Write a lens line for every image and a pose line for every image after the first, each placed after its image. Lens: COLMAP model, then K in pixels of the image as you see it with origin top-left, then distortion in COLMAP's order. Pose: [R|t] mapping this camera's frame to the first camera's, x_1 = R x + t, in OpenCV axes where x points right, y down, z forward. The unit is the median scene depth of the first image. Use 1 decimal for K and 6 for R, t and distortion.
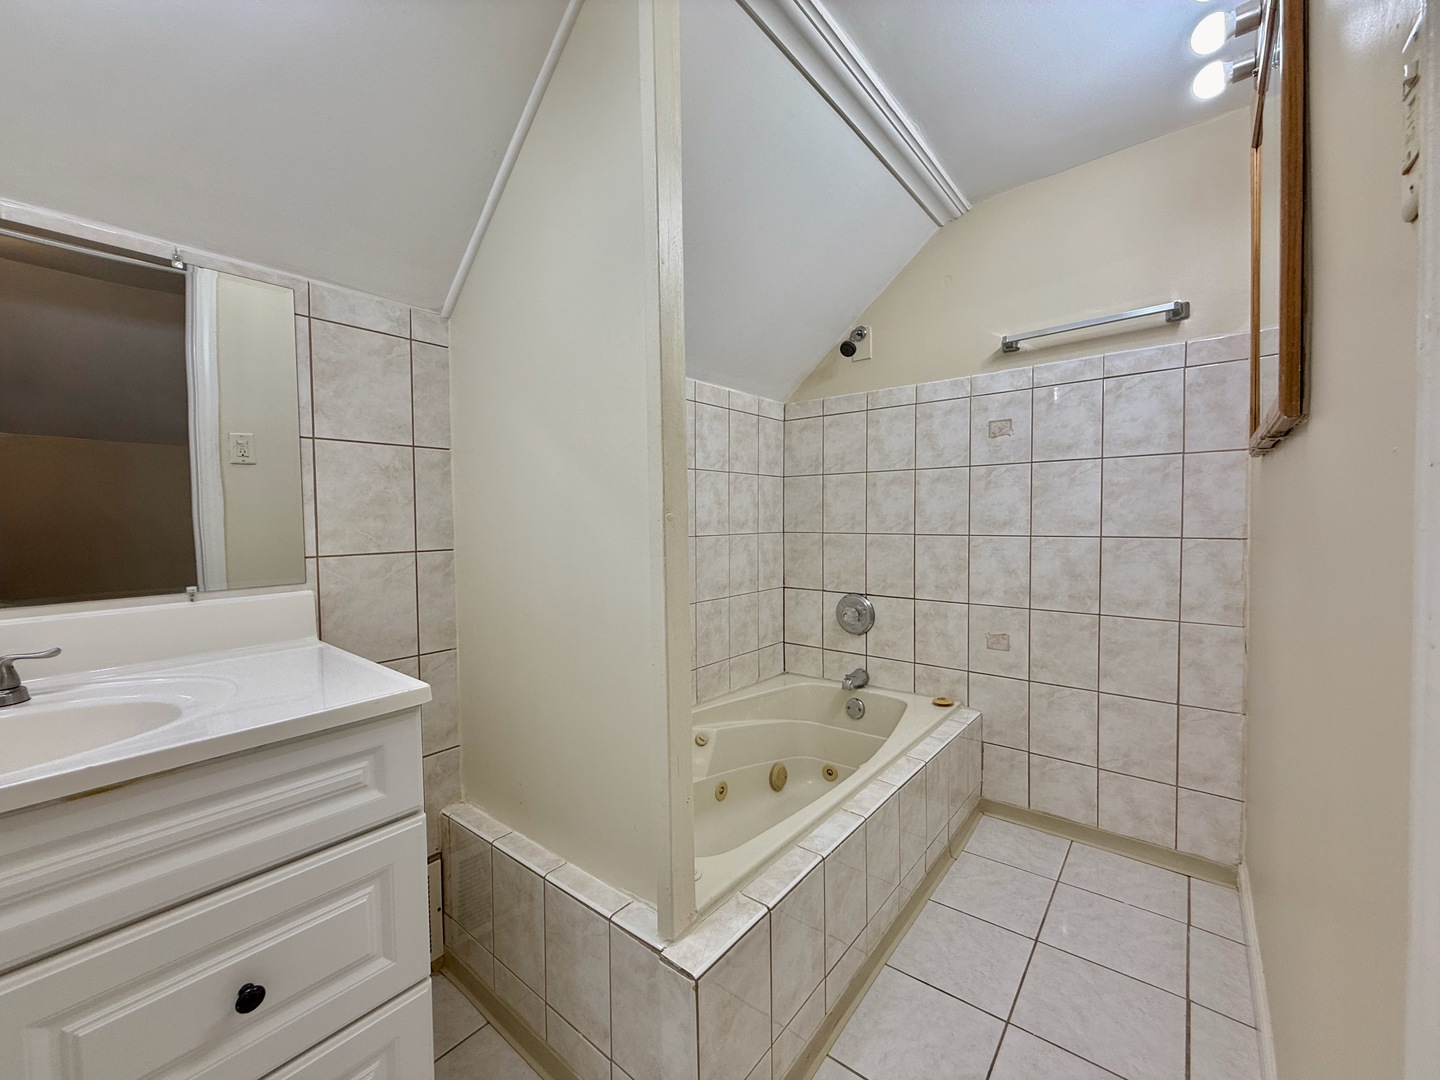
lens RADIAL K [[574.9, 0, 716.9], [0, 574.9, 542.2], [0, 0, 1]] dist [0.000766, 0.000680]
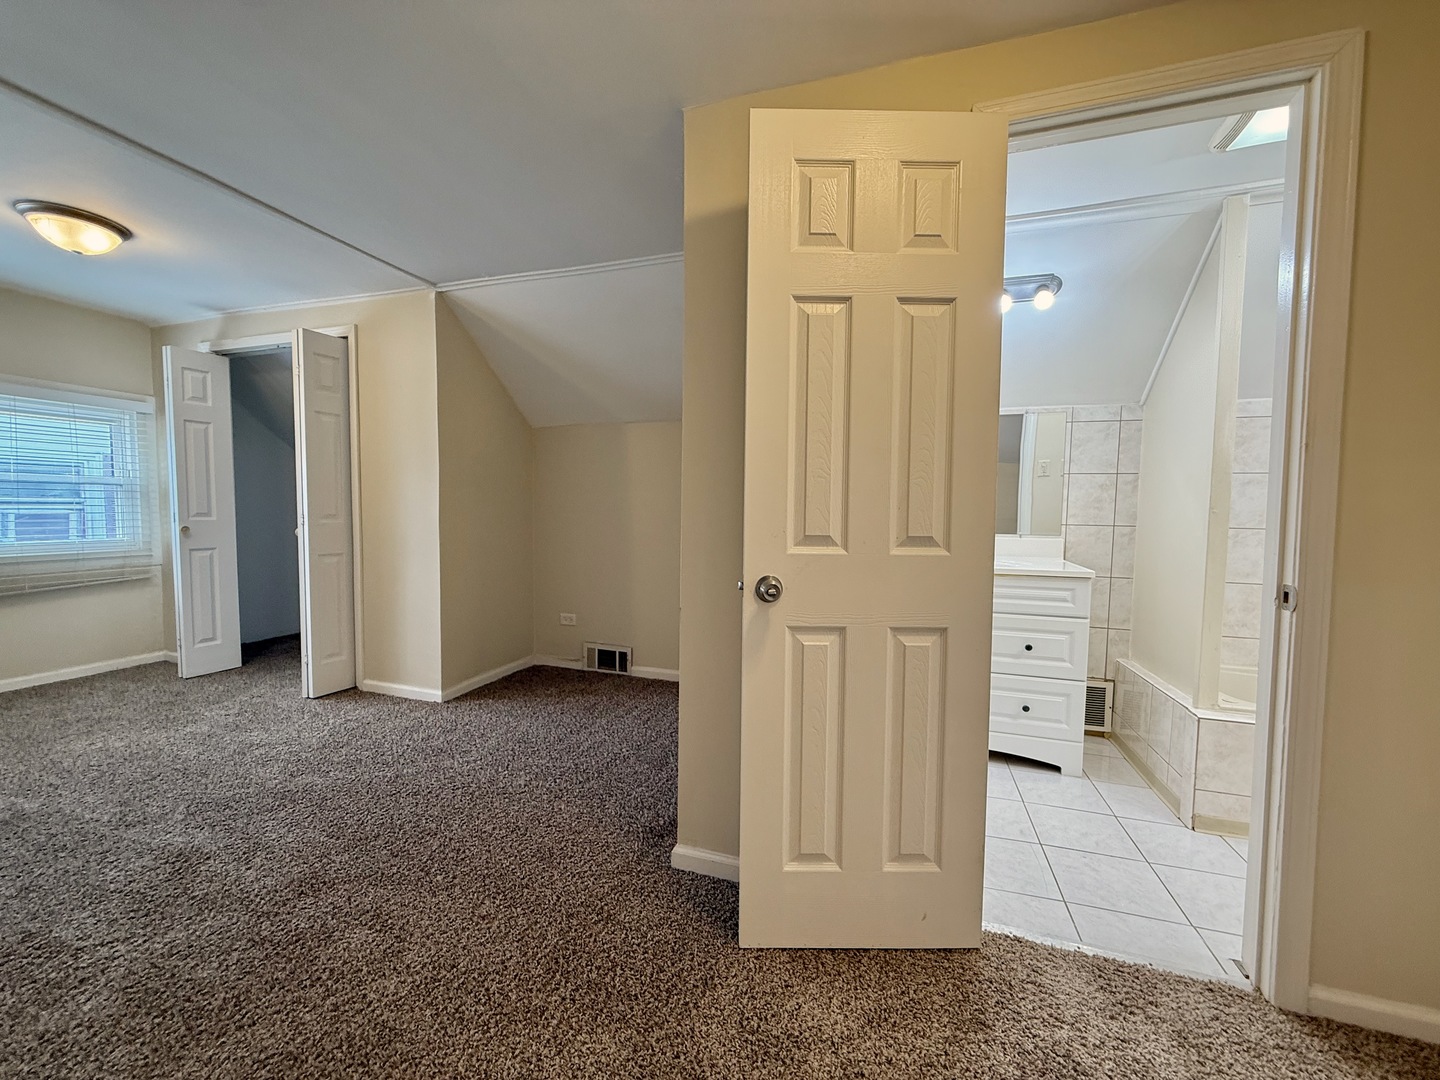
lens RADIAL K [[574.9, 0, 716.9], [0, 574.9, 542.2], [0, 0, 1]] dist [0.000766, 0.000680]
pose [[0.359070, 0.074717, -0.930315, 0.901818], [-0.054522, 0.996767, 0.059010, 0.032569], [0.931717, 0.029534, 0.361983, -1.078887]]
